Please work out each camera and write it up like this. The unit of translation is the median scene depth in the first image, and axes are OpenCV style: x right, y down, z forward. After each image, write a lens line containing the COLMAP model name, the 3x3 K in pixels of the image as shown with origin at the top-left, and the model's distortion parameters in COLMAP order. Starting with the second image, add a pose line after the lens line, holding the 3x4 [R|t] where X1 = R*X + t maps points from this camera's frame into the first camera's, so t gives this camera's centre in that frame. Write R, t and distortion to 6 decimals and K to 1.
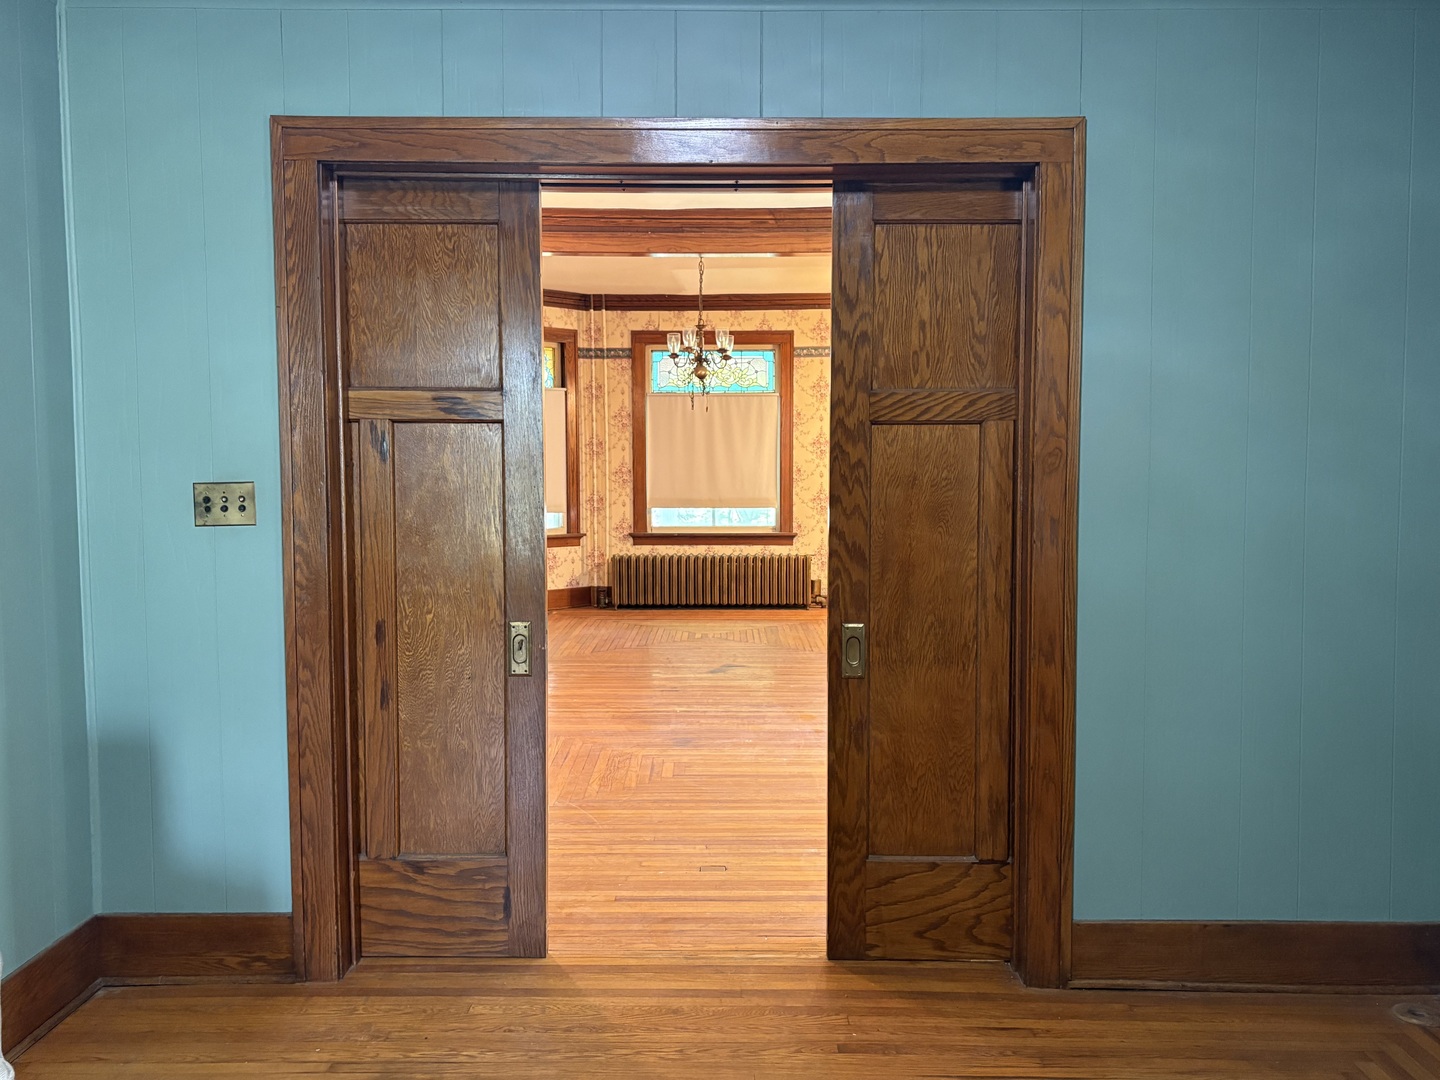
lens RADIAL K [[1300.5, 0, 738.7], [0, 1300.5, 616.9], [0, 0, 1]] dist [0.009289, -0.002643]
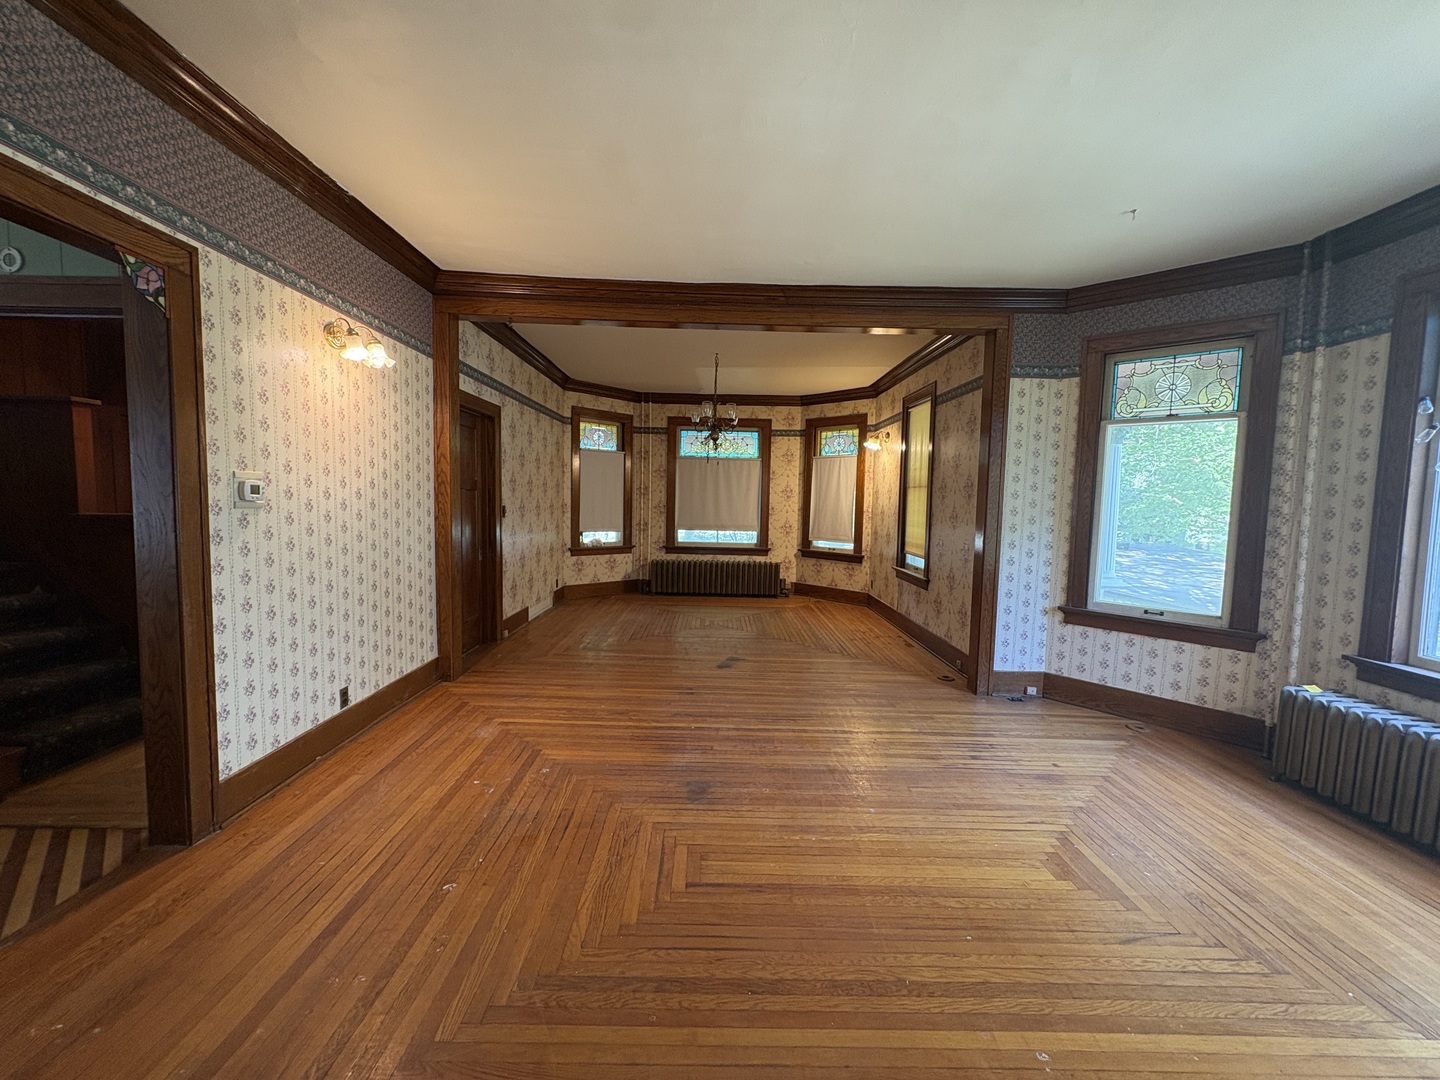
lens RADIAL K [[569.7, 0, 720.3], [0, 569.7, 549.9], [0, 0, 1]] dist [0.002078, -0.000604]
pose [[0.999734, 0.022952, 0.002159, -0.017359], [-0.022861, 0.999111, -0.035411, -0.037296], [-0.002970, 0.035352, 0.999371, 0.320302]]
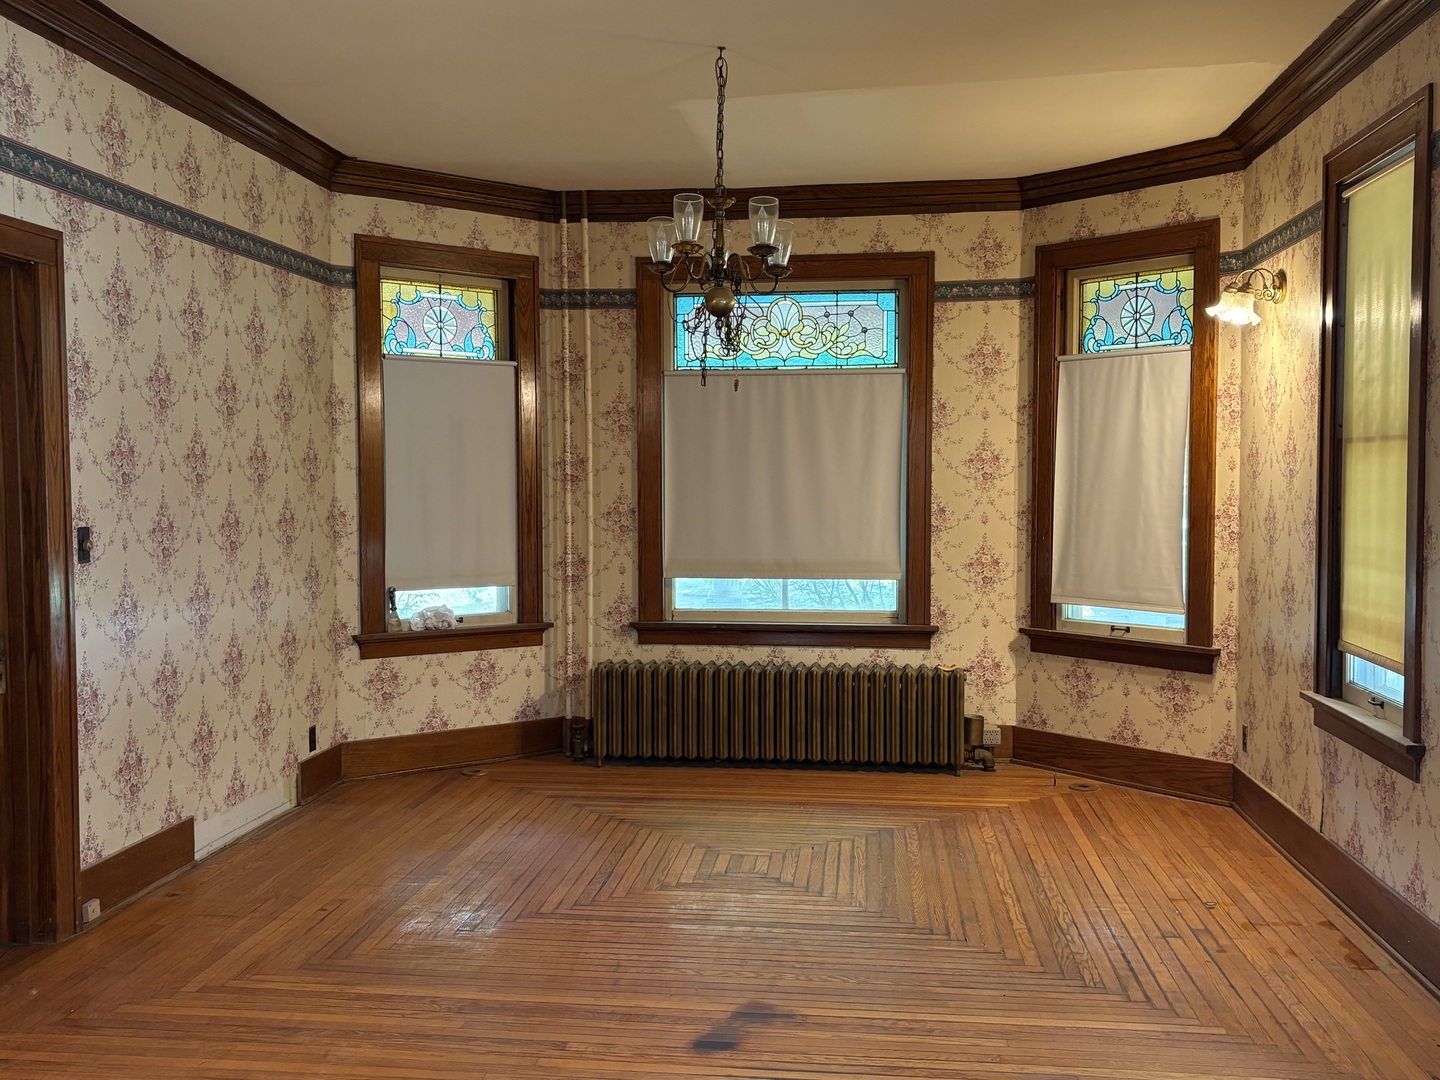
lens RADIAL K [[1417.0, 0, 723.5], [0, 1417.0, 565.3], [0, 0, 1]] dist [0.068967, 0.000000]
pose [[0.993274, 0.007299, -0.115559, 0.024688], [-0.014304, 0.998102, -0.059905, -0.053969], [0.114902, 0.061155, 0.991493, 0.412258]]
